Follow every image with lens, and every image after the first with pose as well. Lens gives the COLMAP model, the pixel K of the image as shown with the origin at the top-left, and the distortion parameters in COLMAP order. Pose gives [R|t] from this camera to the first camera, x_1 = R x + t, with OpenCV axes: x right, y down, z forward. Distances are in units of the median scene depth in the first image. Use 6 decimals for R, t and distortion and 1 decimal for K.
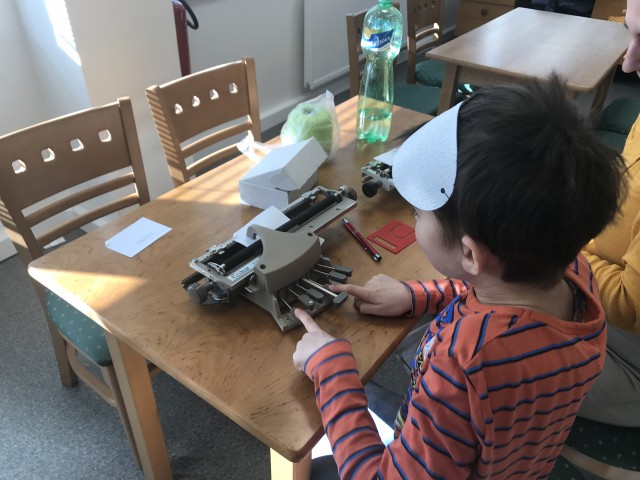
lens RADIAL K [[525.9, 0, 317.5], [0, 525.9, 240.6], [0, 0, 1]] dist [0.022078, -0.002434]
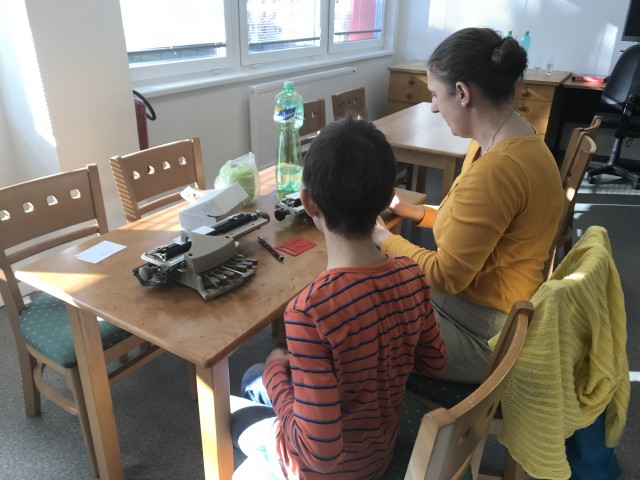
lens RADIAL K [[525.9, 0, 318.7], [0, 525.9, 241.0], [0, 0, 1]] dist [0.022078, -0.002434]
pose [[0.997055, -0.035271, 0.068103, 0.093455], [0.047031, 0.982606, -0.179650, 0.183607], [-0.060582, 0.182324, 0.981370, -0.272832]]
